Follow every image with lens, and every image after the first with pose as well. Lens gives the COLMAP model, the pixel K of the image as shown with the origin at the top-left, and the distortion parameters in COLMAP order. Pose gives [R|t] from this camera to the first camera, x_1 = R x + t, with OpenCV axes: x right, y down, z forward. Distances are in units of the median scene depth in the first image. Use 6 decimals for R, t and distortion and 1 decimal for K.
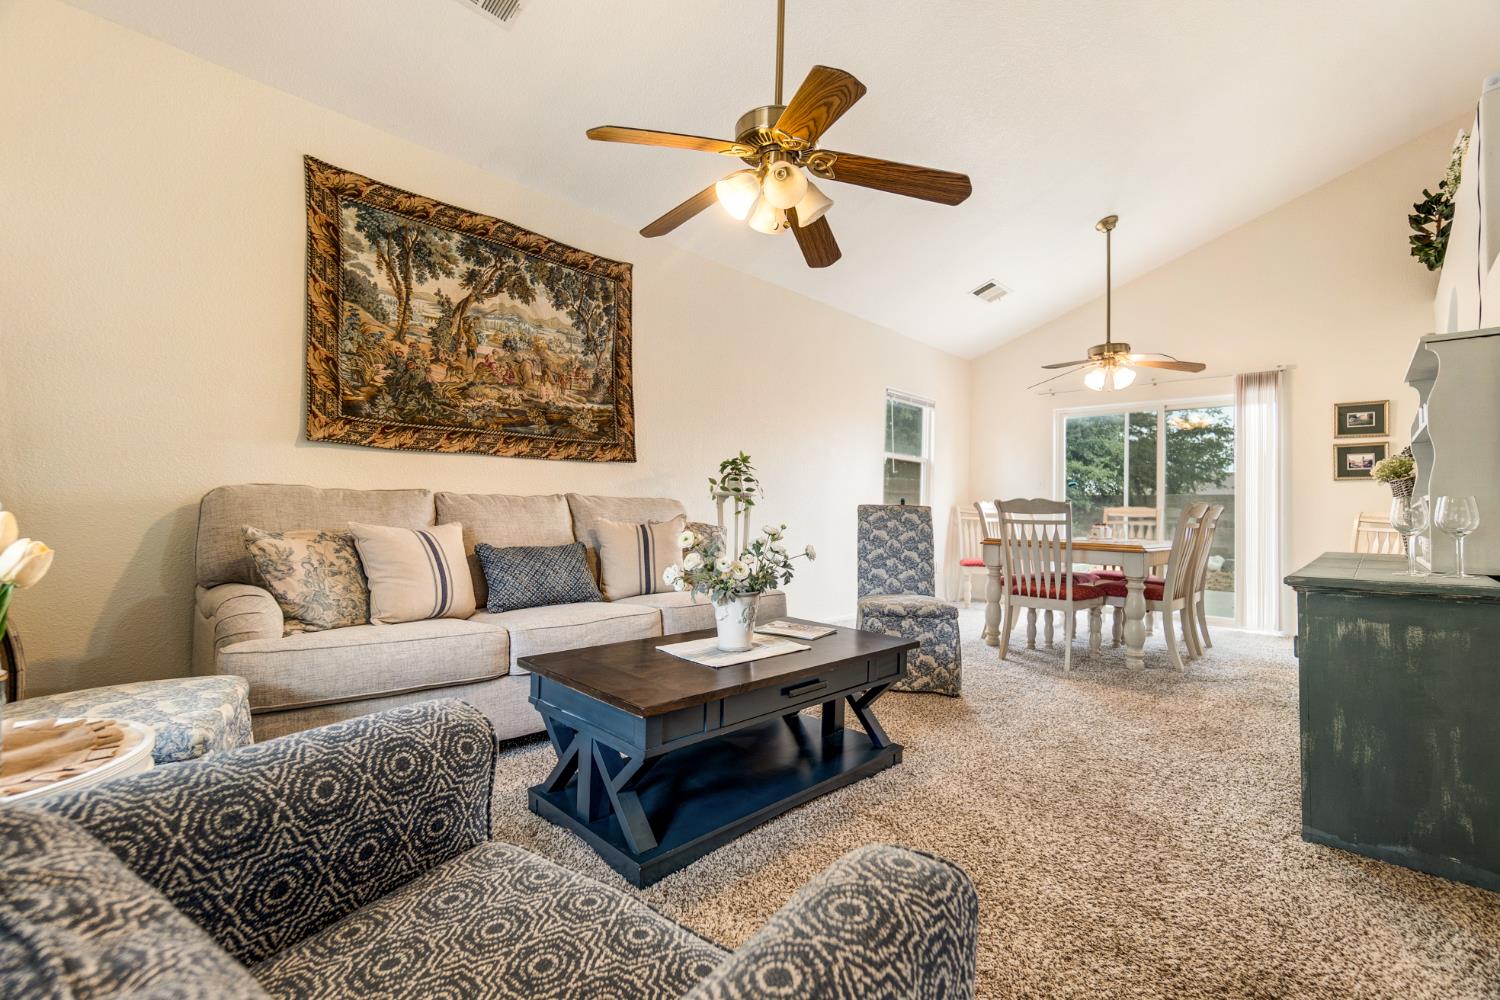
lens RADIAL K [[657.0, 0, 752.2], [0, 657.0, 494.8], [0, 0, 1]] dist [-0.003429, 0.000020]
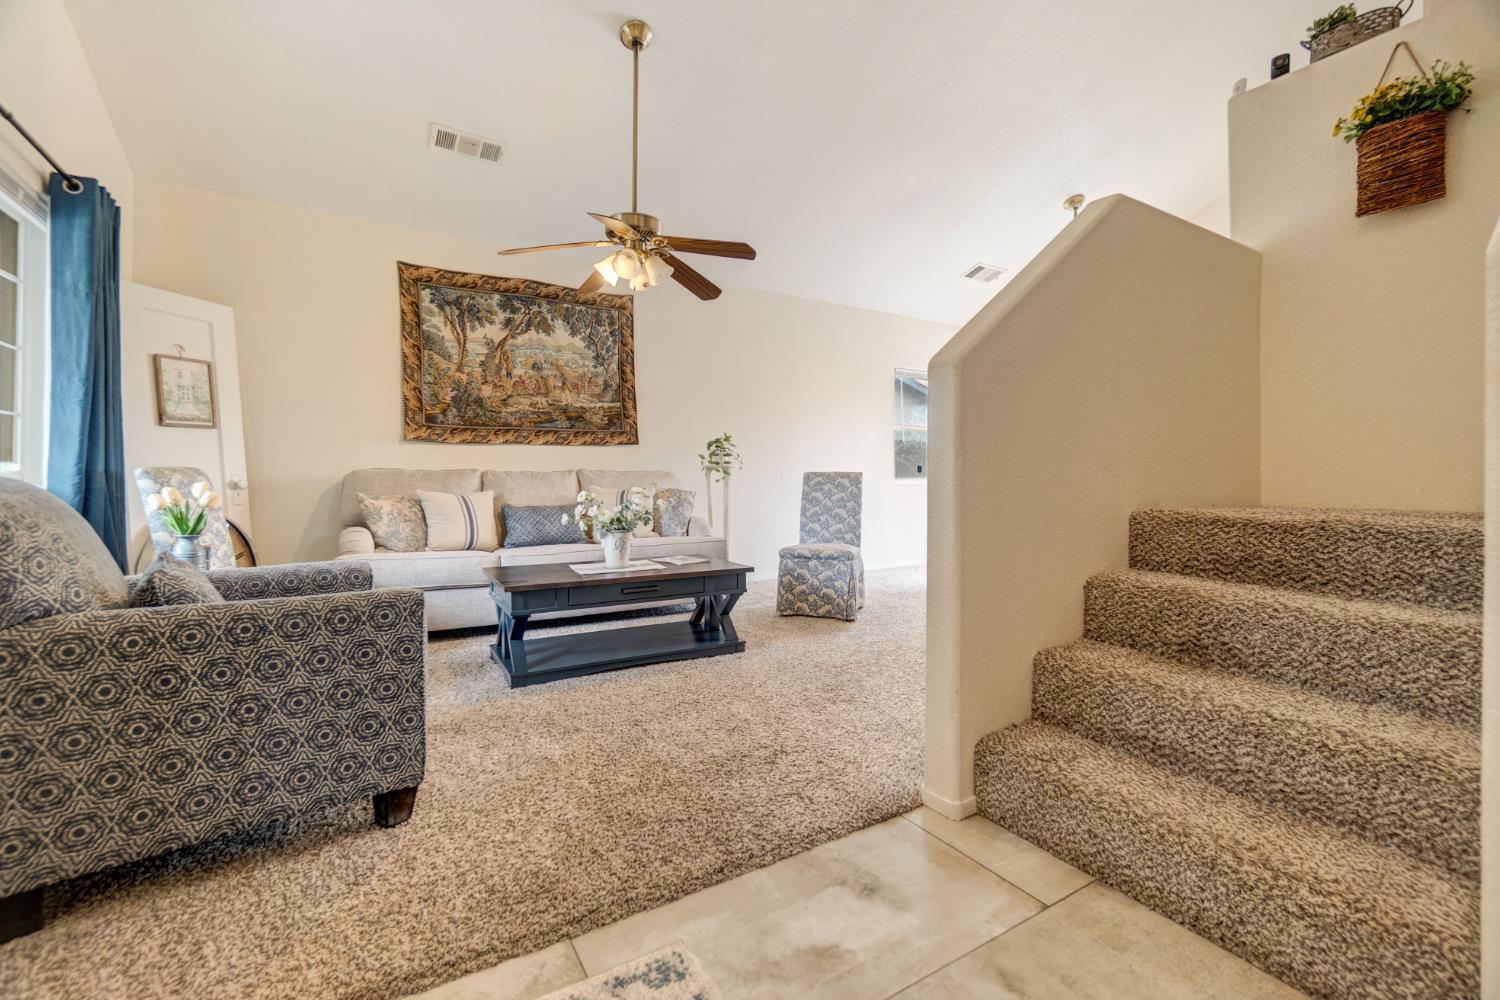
lens RADIAL K [[657.0, 0, 749.0], [0, 657.0, 481.5], [0, 0, 1]] dist [-0.003429, 0.000020]
pose [[0.962923, -0.020959, -0.268961, 0.466154], [0.026643, 0.999492, 0.017500, 0.009762], [0.268457, -0.024017, 0.962992, -0.265878]]
